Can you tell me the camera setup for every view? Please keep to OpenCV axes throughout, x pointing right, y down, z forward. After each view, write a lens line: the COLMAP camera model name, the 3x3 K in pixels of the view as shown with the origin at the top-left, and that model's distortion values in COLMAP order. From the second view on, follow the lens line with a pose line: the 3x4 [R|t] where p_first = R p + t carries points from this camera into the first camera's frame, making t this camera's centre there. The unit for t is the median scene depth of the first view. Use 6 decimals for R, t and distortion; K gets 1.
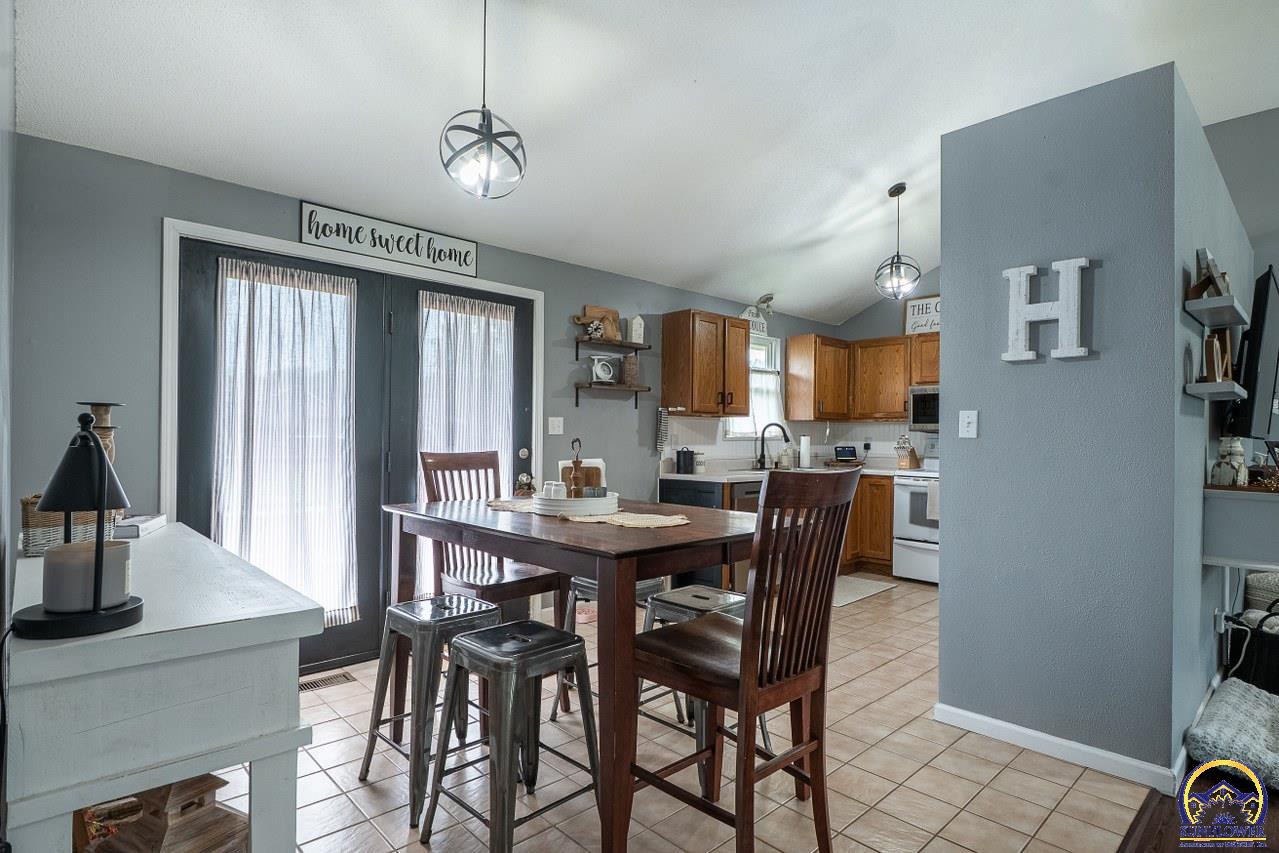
lens RADIAL K [[657.4, 0, 639.6], [0, 657.4, 433.7], [0, 0, 1]] dist [0.002242, -0.007577]
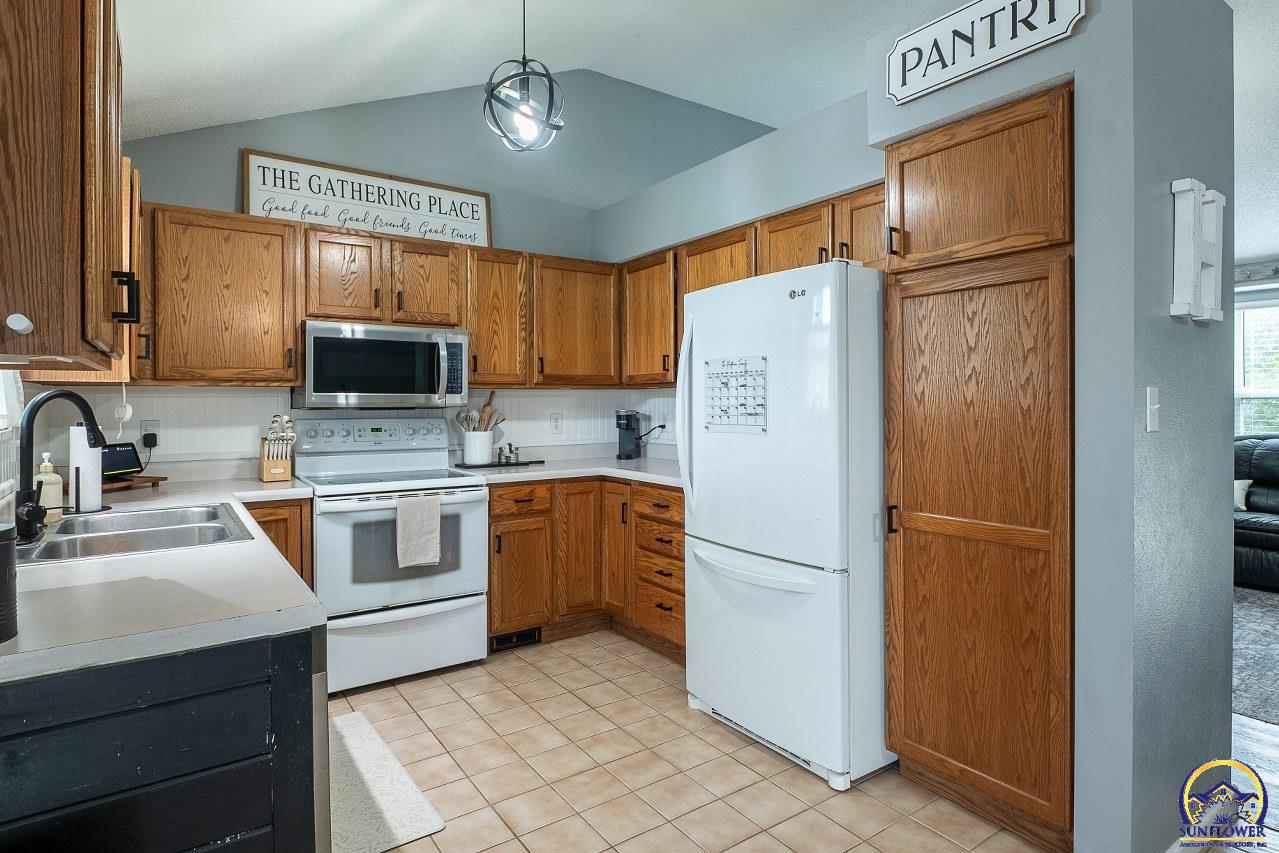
lens RADIAL K [[685.9, 0, 666.1], [0, 685.9, 401.5], [0, 0, 1]] dist [-0.001454, -0.001337]
pose [[0.122791, -0.012546, 0.992353, -0.128190], [0.001366, 0.999921, 0.012473, -0.019690], [-0.992432, -0.000176, 0.122799, 0.886037]]
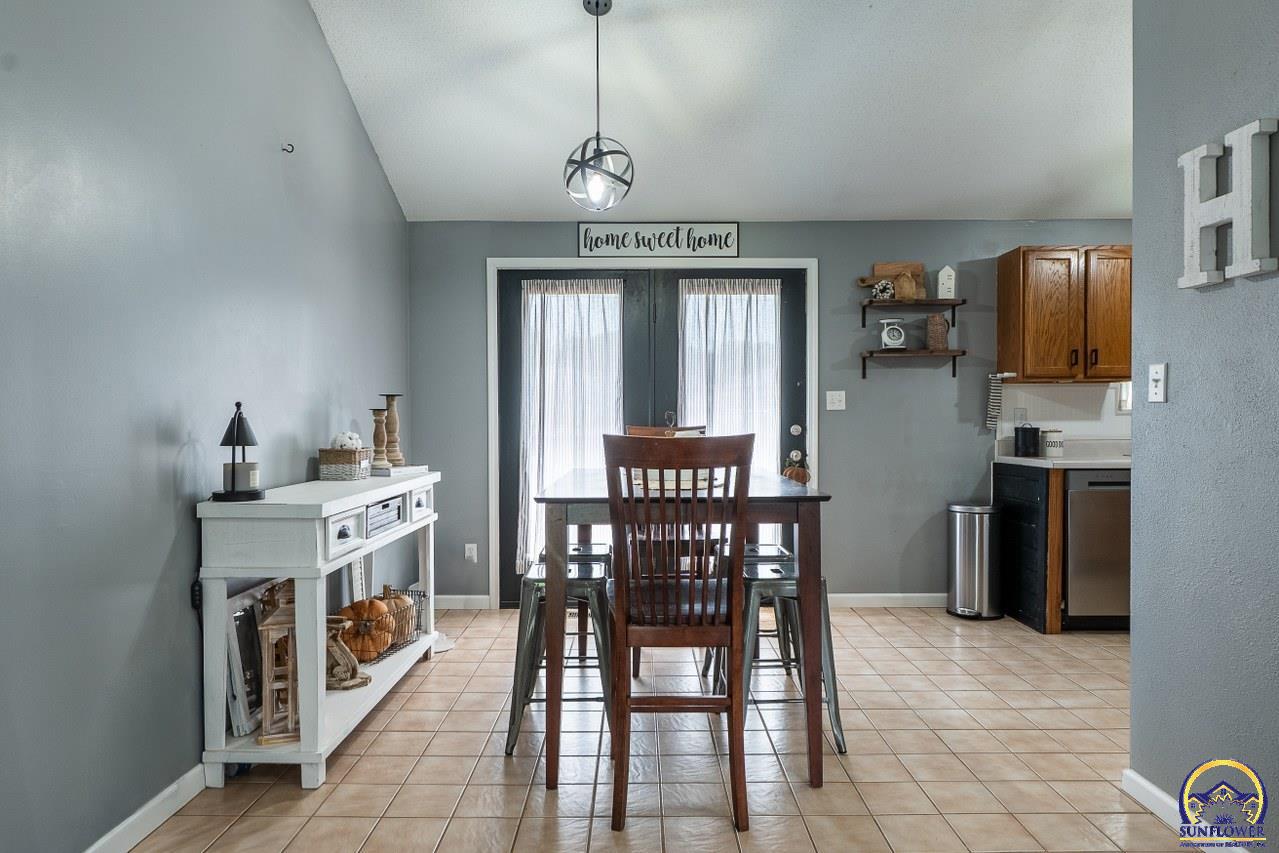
lens RADIAL K [[777.1, 0, 636.4], [0, 777.1, 433.7], [0, 0, 1]] dist [0.000083, -0.000458]
pose [[0.728385, 0.002060, -0.685165, 0.427785], [0.014798, 0.999715, 0.018738, 0.010486], [0.685009, -0.023788, 0.728146, 0.007433]]
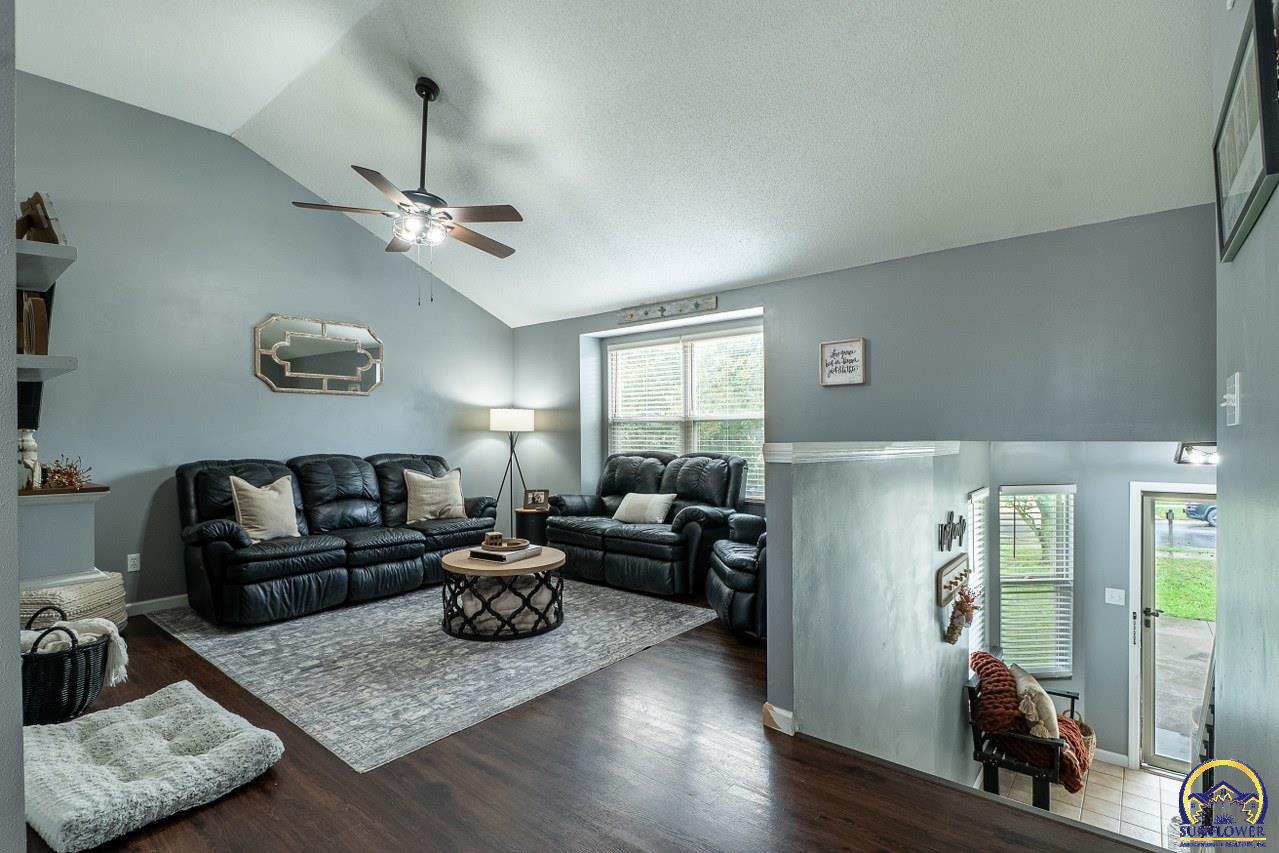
lens RADIAL K [[608.8, 0, 639.4], [0, 608.8, 432.8], [0, 0, 1]] dist [0.004594, -0.013112]
pose [[-0.128082, -0.013275, 0.991675, 0.046470], [0.003285, 0.999899, 0.013810, 0.001321], [-0.991758, 0.005027, -0.128026, 0.224596]]
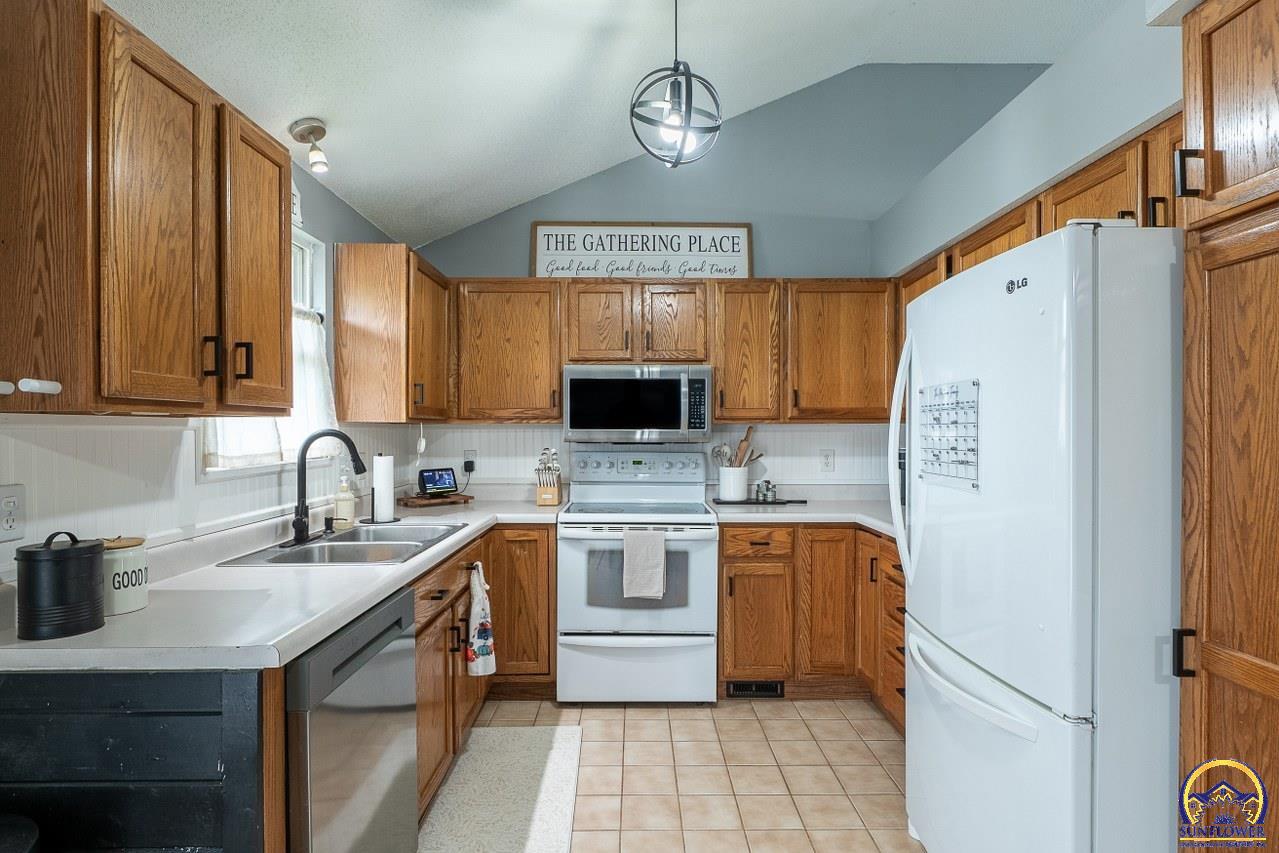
lens RADIAL K [[646.5, 0, 643.0], [0, 646.5, 433.1], [0, 0, 1]] dist [0.002612, -0.008325]
pose [[0.674038, -0.013759, 0.738569, 0.042609], [0.005052, 0.999889, 0.014016, -0.025912], [-0.738680, -0.005716, 0.674032, 0.762402]]
